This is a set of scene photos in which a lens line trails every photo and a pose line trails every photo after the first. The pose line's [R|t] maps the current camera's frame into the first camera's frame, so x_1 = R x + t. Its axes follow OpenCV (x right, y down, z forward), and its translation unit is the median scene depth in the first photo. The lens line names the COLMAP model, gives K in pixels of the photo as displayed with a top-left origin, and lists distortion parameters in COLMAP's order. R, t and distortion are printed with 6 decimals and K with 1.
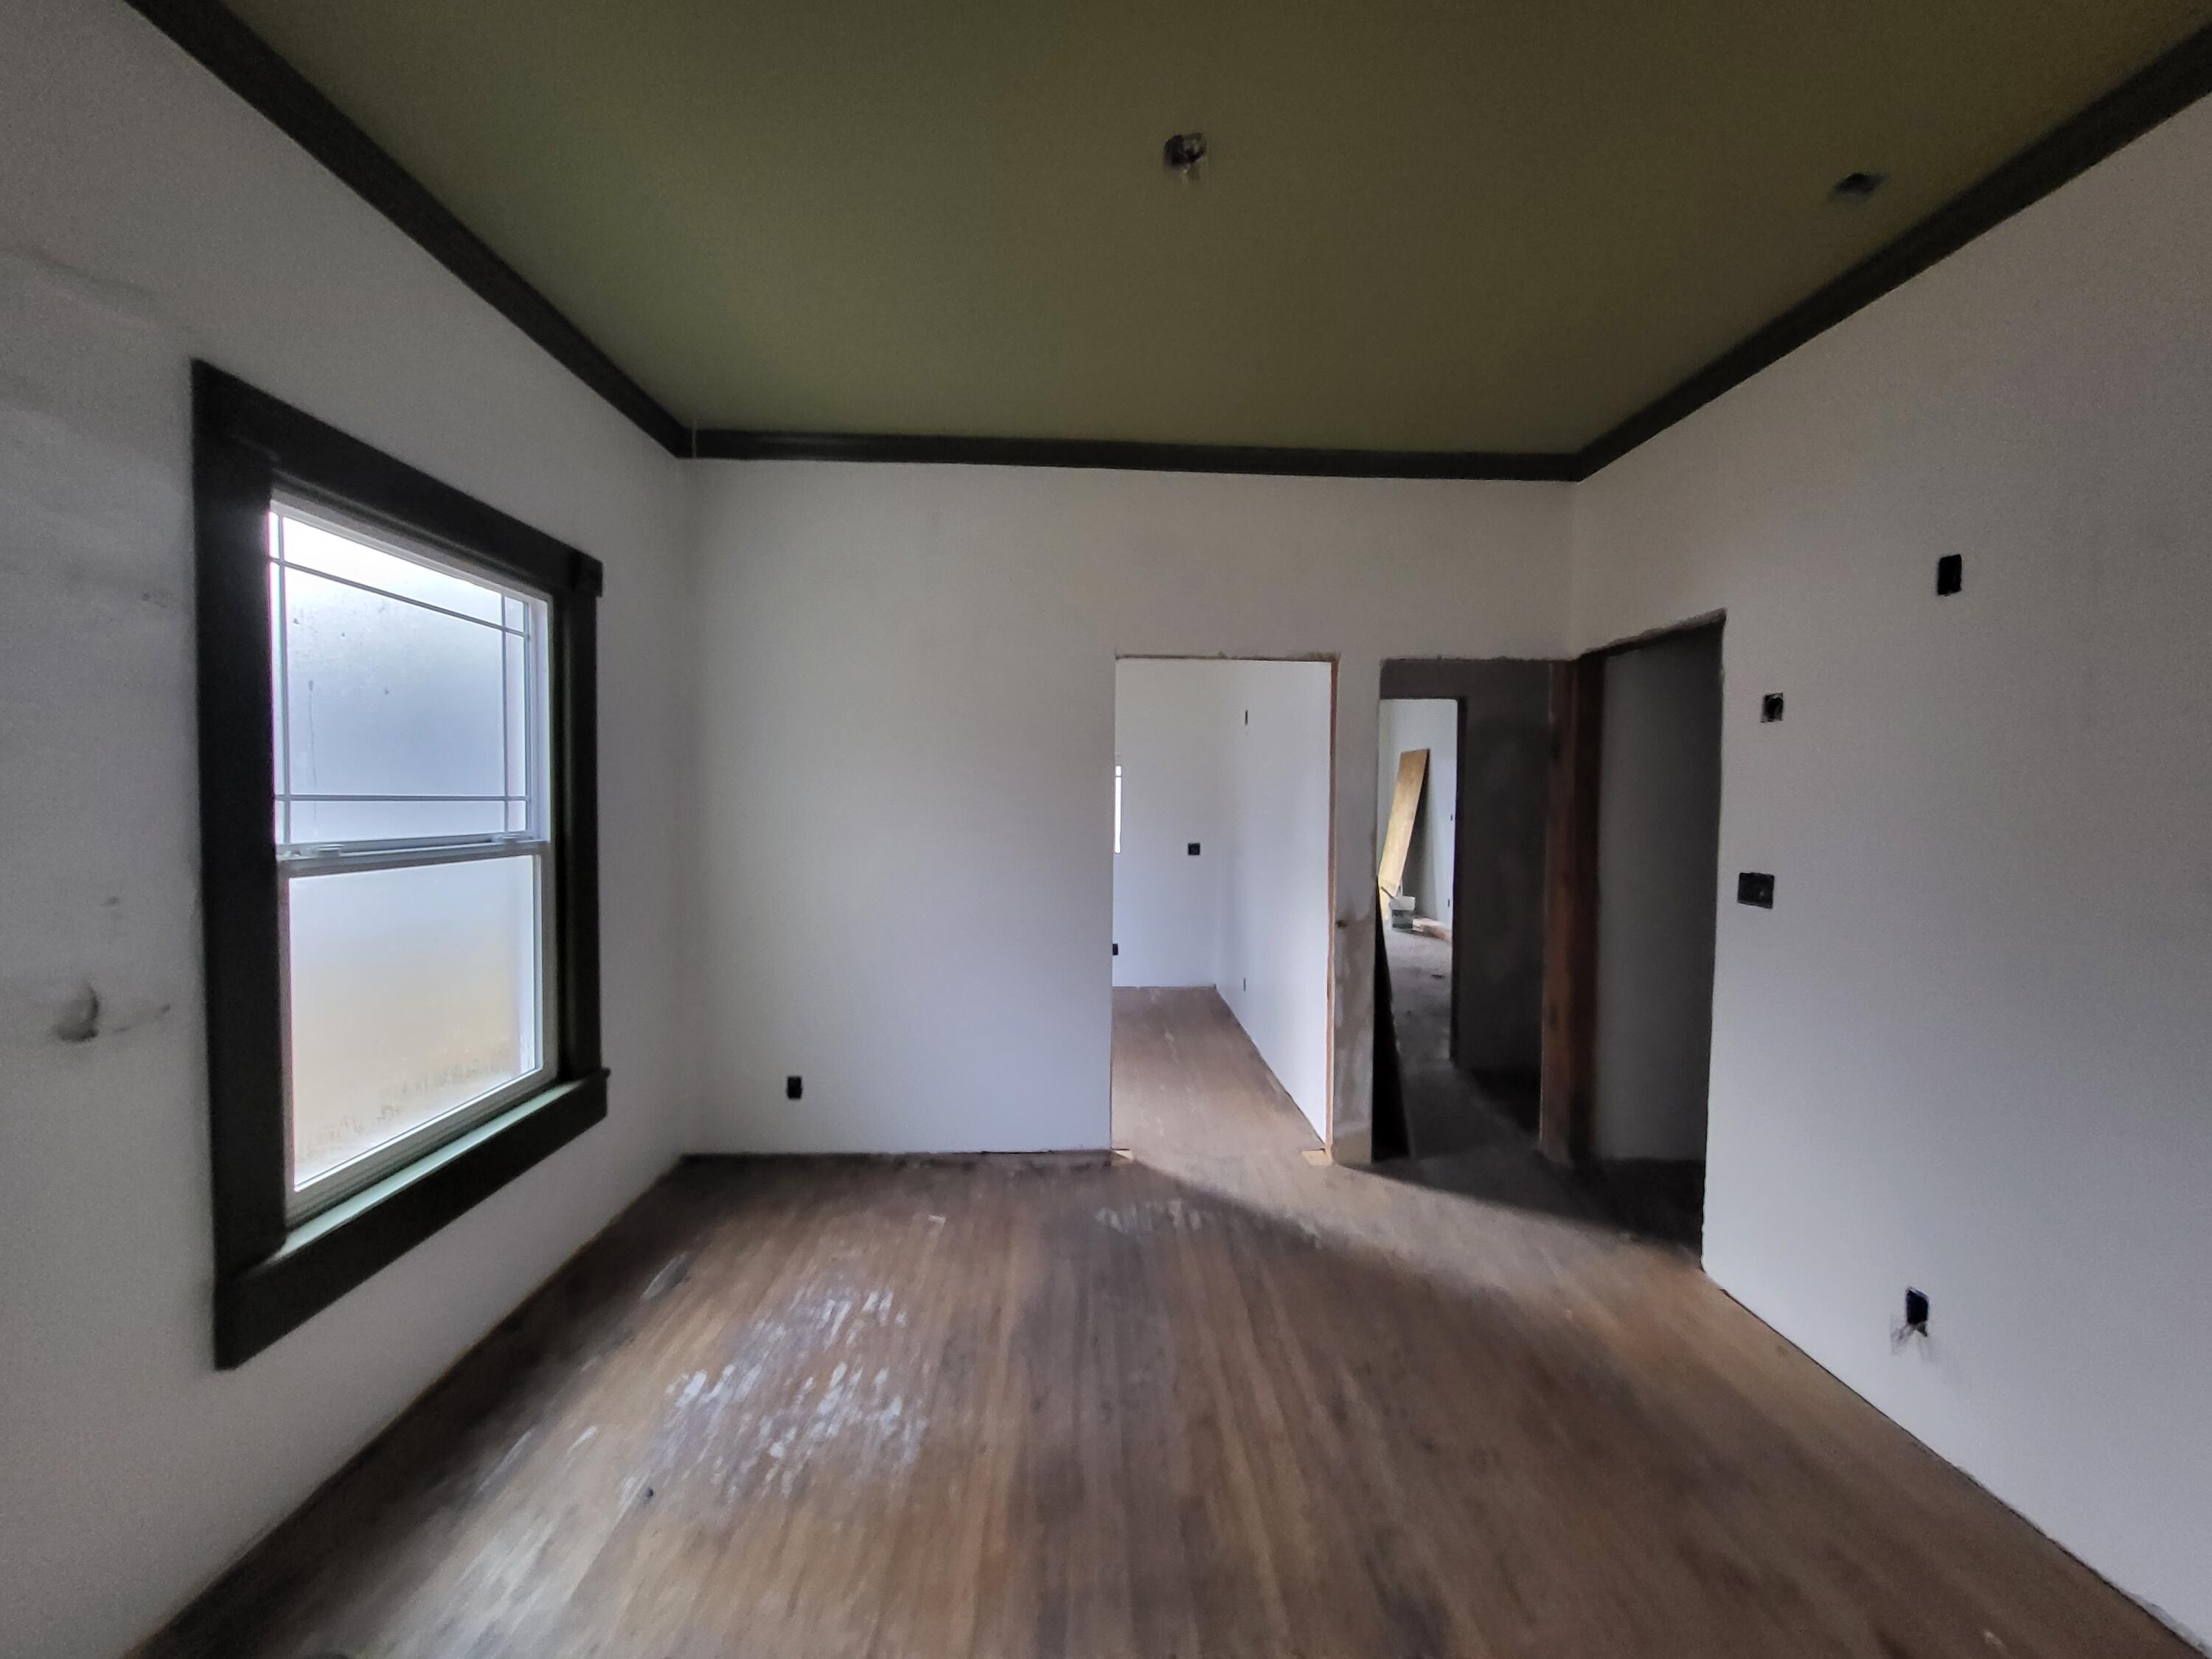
lens RADIAL K [[869.7, 0, 1104.6], [0, 869.7, 819.6], [0, 0, 1]] dist [0.001553, 0.000203]
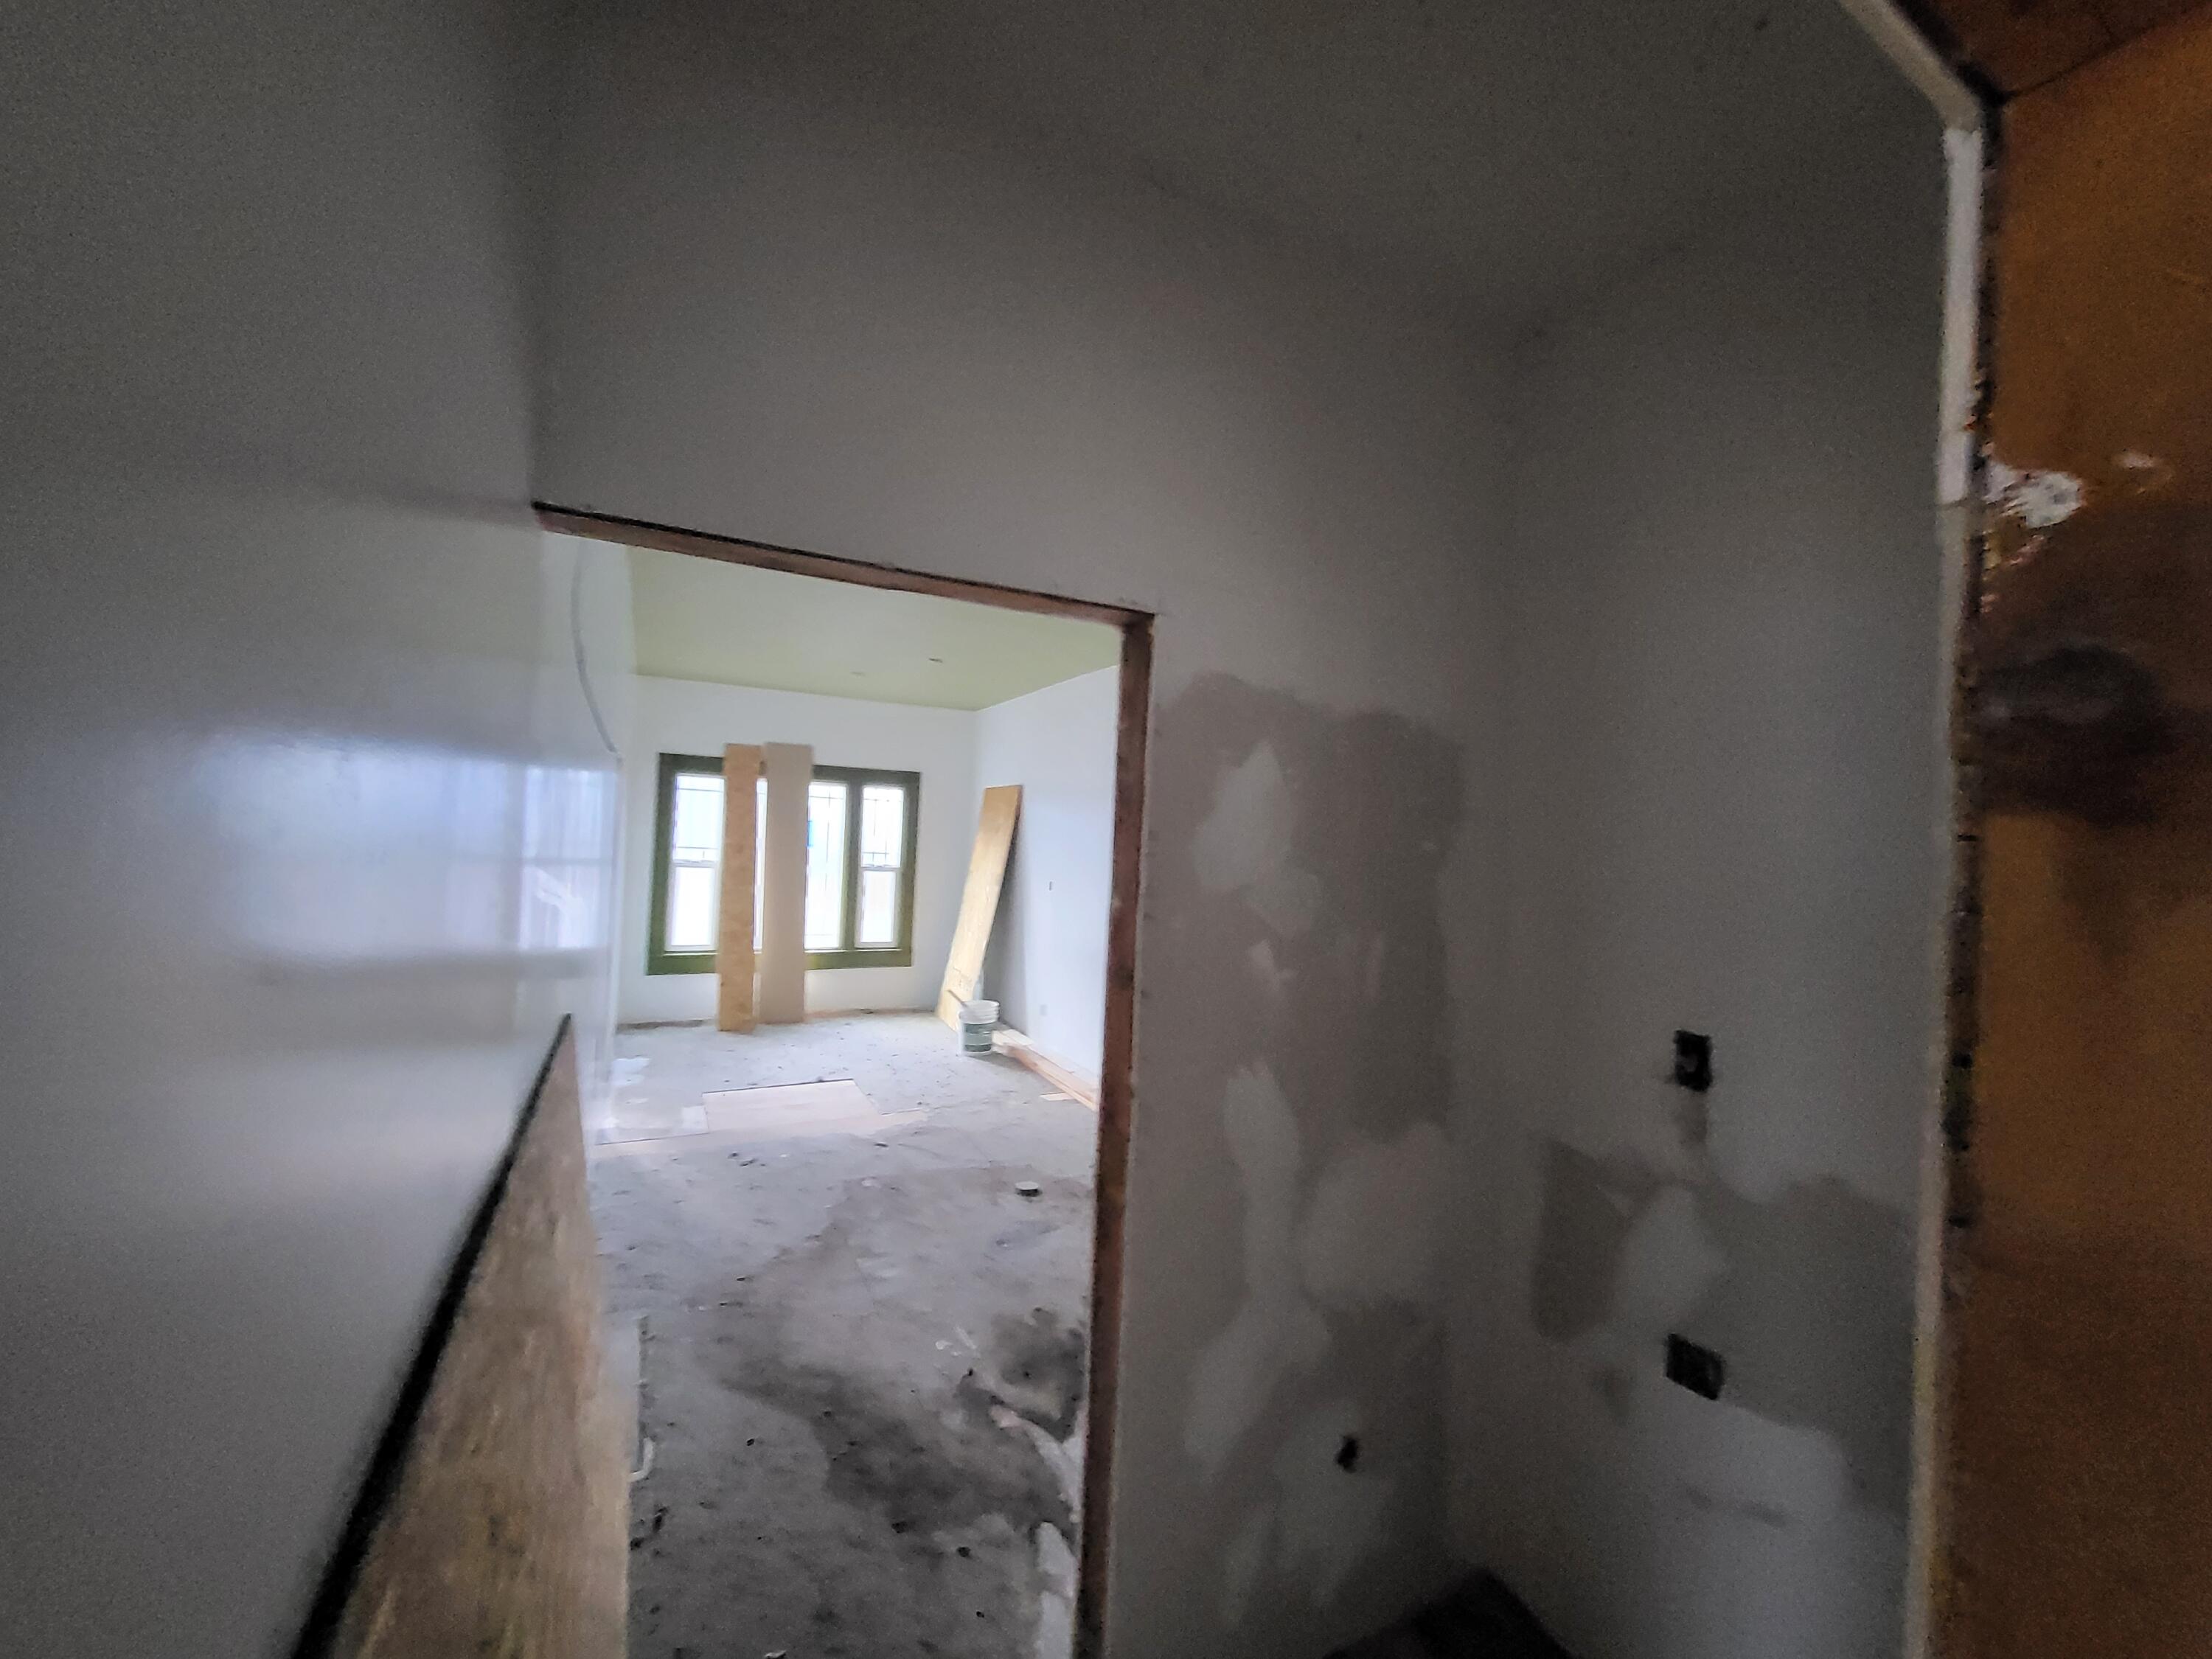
lens RADIAL K [[874.0, 0, 1105.4], [0, 874.0, 816.8], [0, 0, 1]] dist [-0.003640, -0.000316]
pose [[0.898527, 0.034002, 0.437598, 0.127853], [-0.017246, 0.998960, -0.042210, -0.028133], [-0.438578, 0.030380, 0.898179, 0.341911]]
